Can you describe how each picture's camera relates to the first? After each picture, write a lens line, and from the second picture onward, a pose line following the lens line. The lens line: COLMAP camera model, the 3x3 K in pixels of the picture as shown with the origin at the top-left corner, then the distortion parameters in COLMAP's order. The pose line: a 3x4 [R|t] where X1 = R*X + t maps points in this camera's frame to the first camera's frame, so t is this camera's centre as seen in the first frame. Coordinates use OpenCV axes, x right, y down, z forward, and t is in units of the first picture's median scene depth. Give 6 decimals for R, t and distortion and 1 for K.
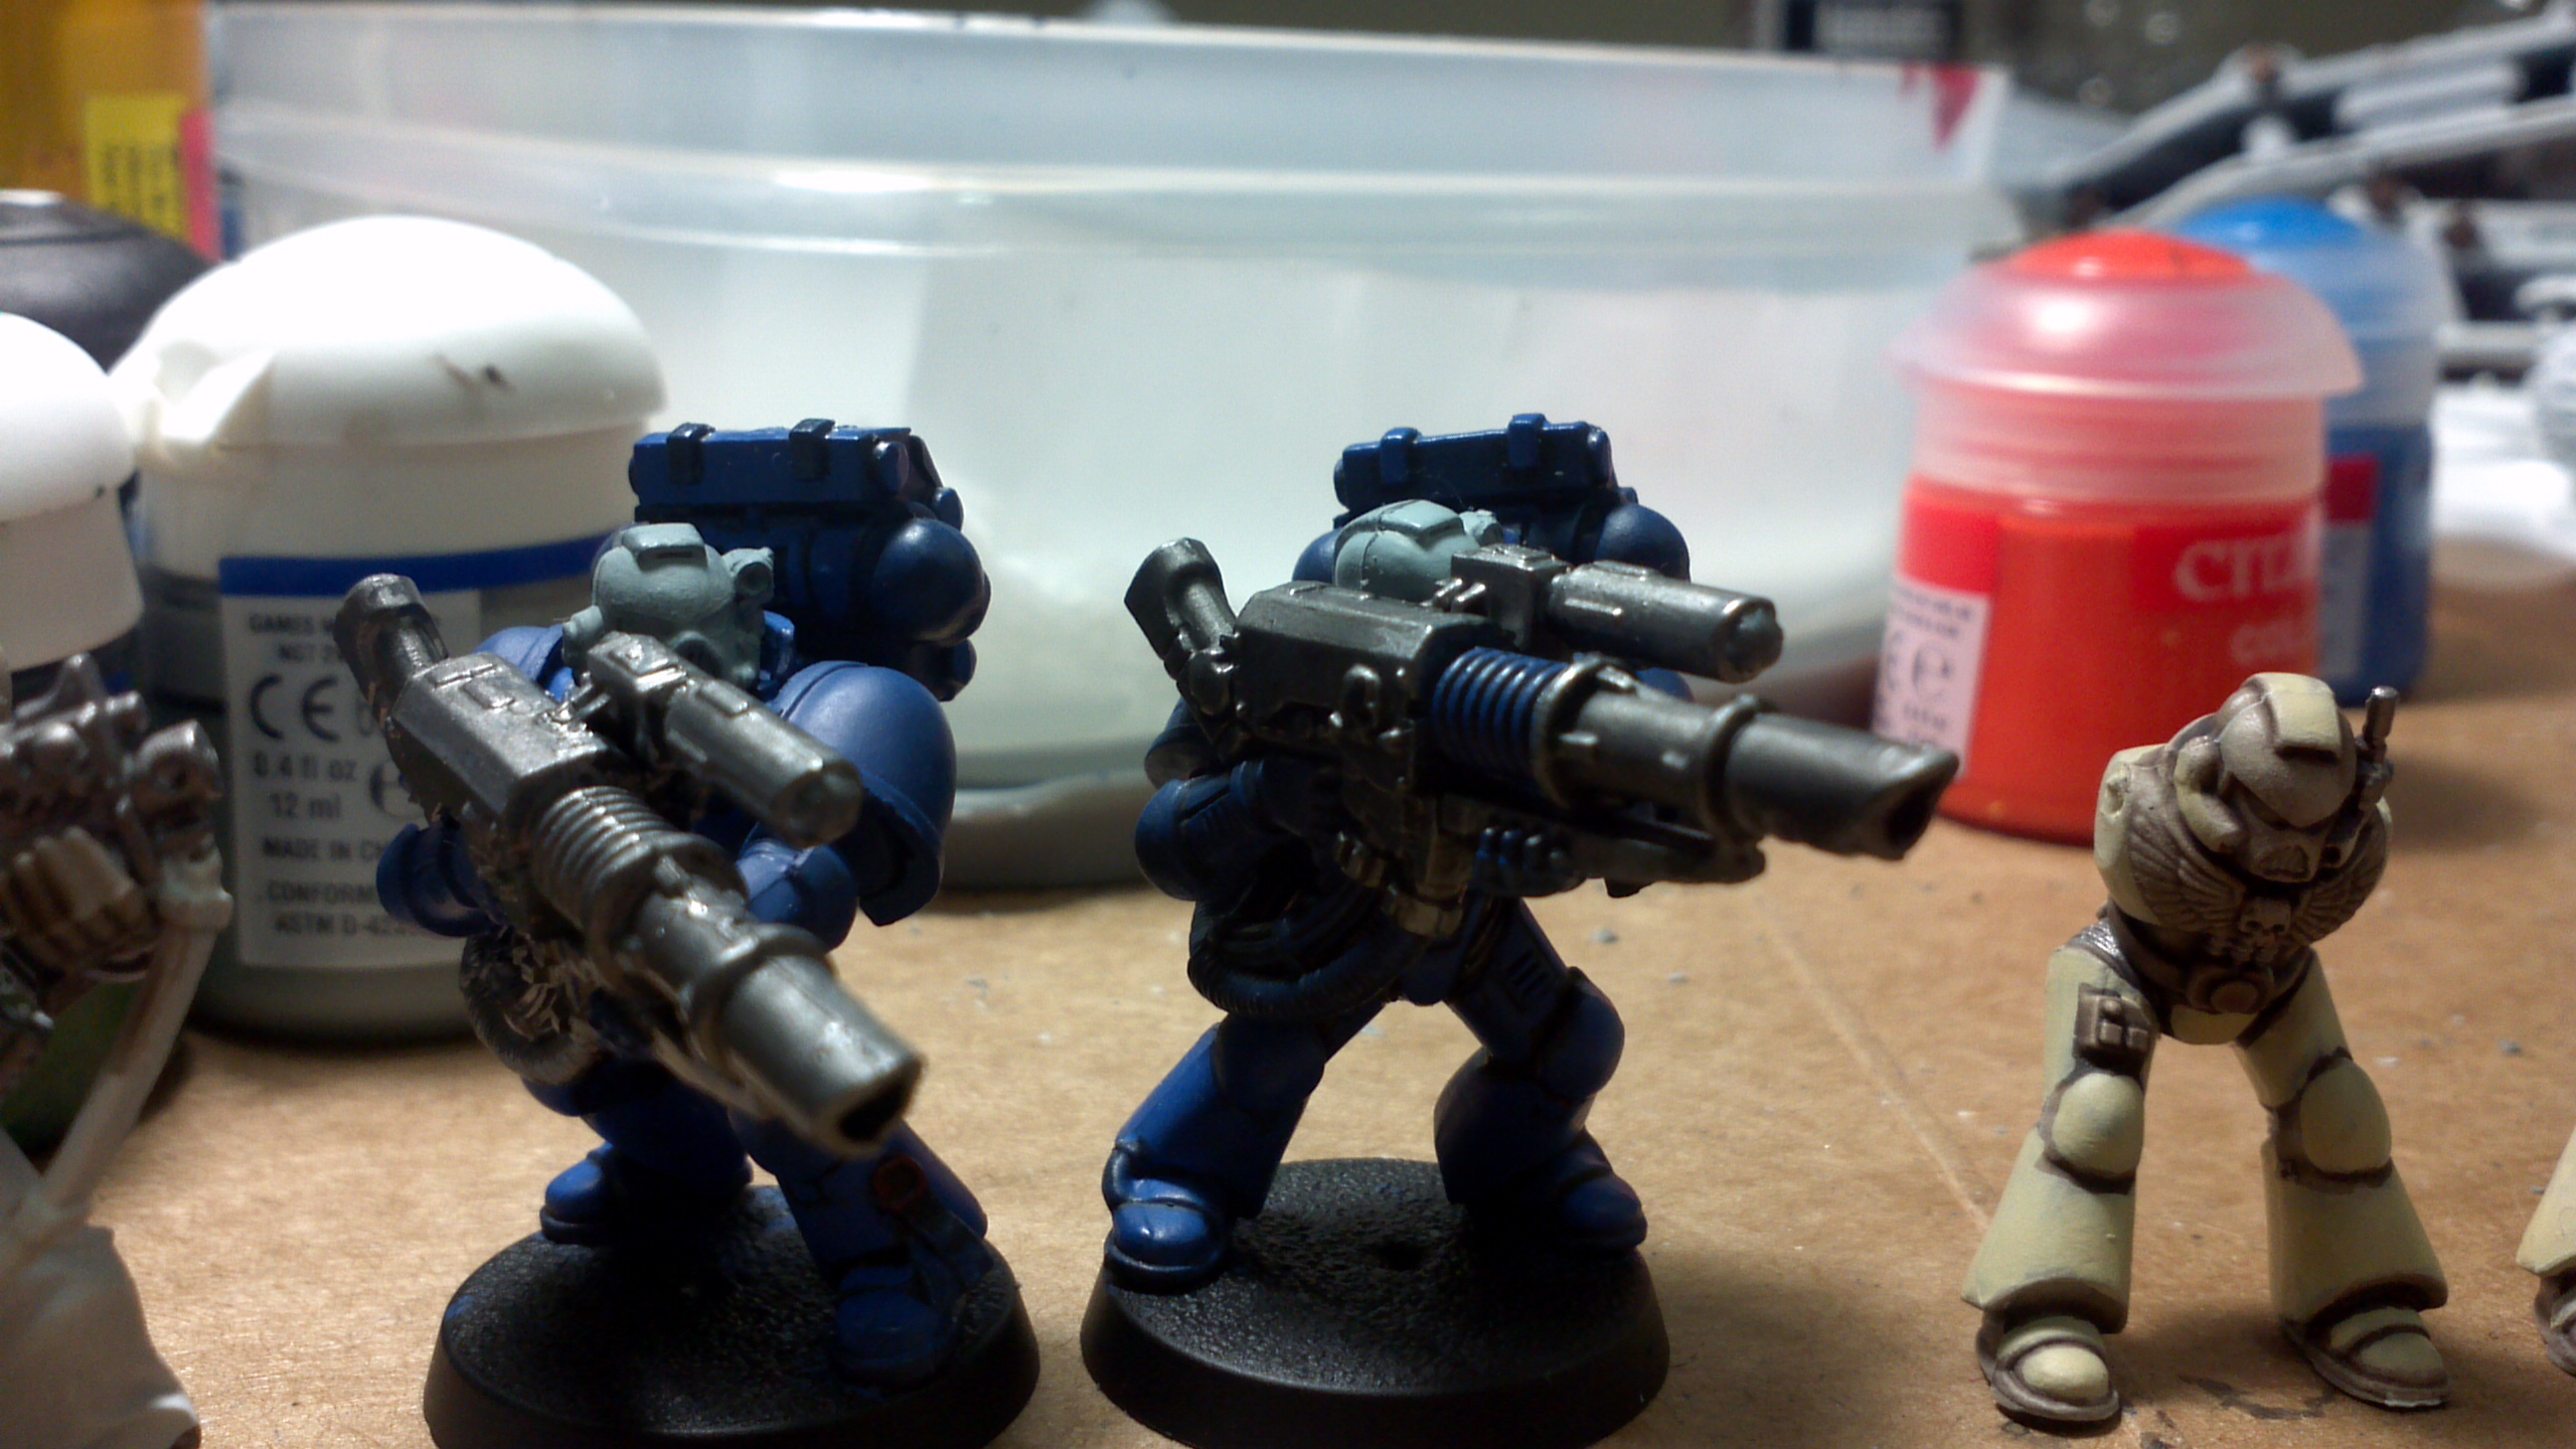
lens RADIAL K [[2689.2, 0, 1288.0], [0, 2689.2, 724.5], [0, 0, 1]] dist [-0.136617, 0.159482]
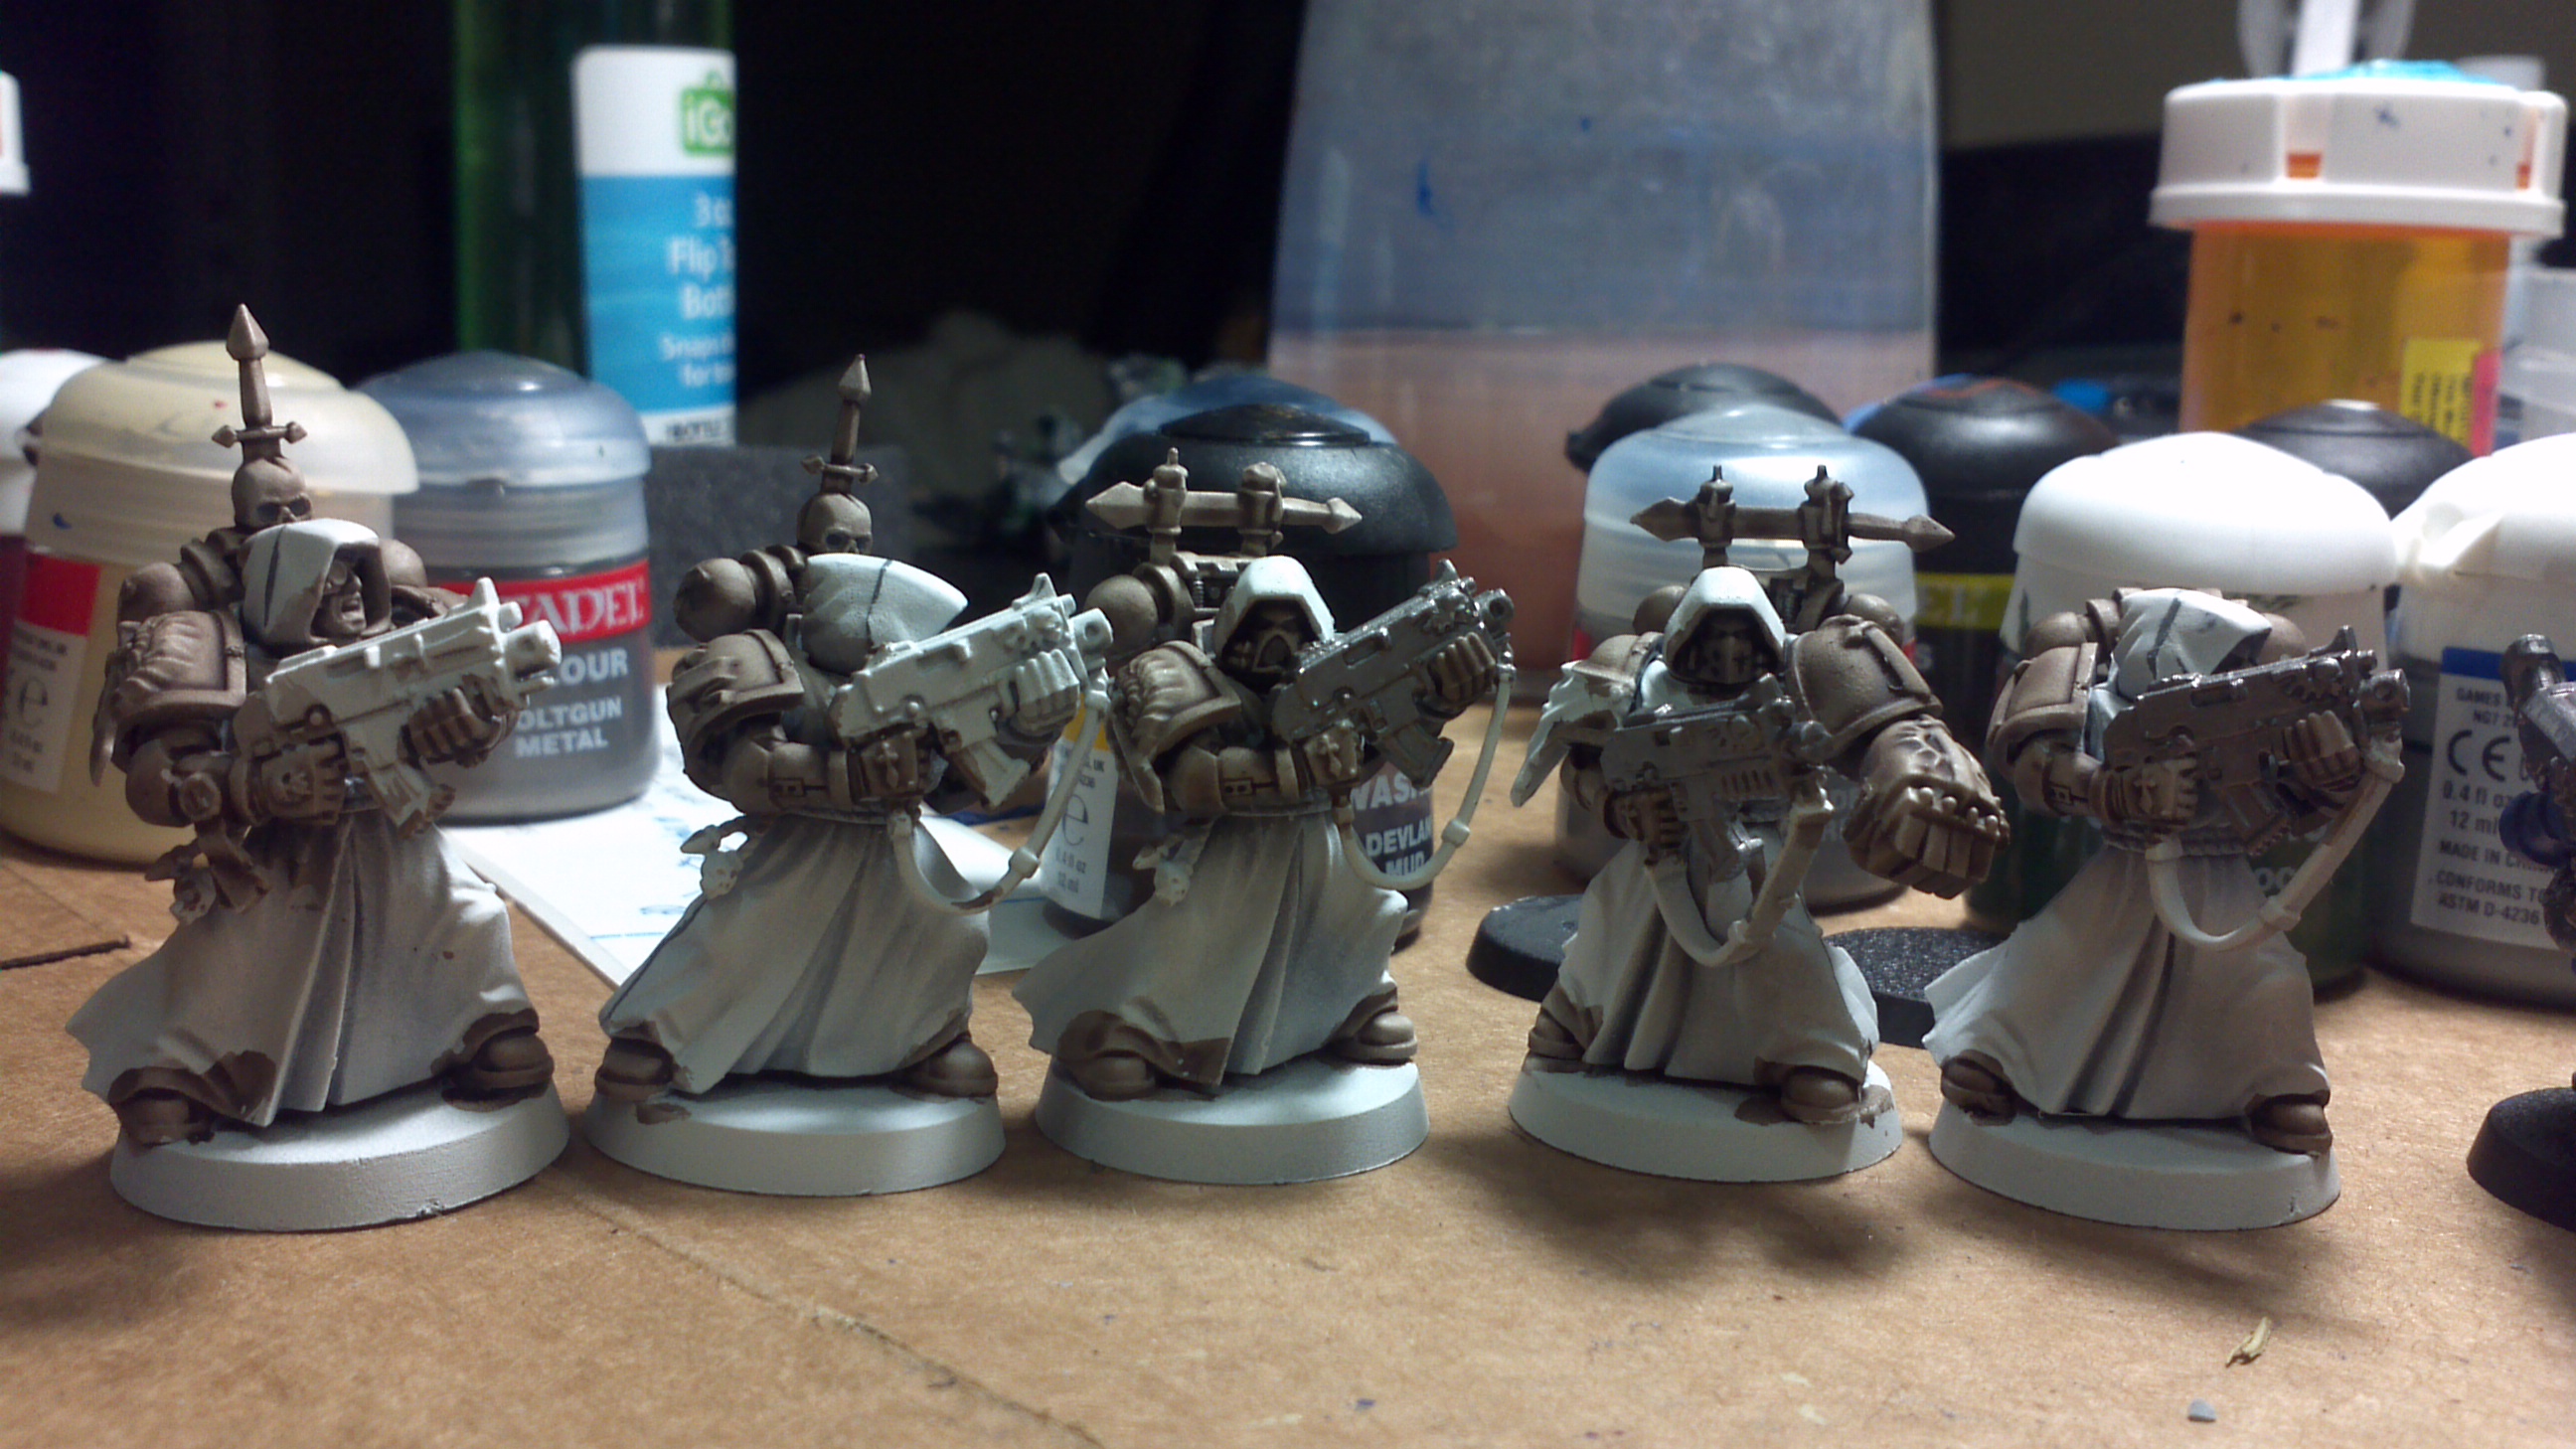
lens RADIAL K [[2689.2, 0, 1288.0], [0, 2689.2, 724.5], [0, 0, 1]] dist [-0.136617, 0.159482]
pose [[0.679903, 0.118058, -0.723736, 0.228801], [-0.184072, 0.982832, -0.012601, 0.117248], [0.709823, 0.141787, 0.689962, -0.474773]]
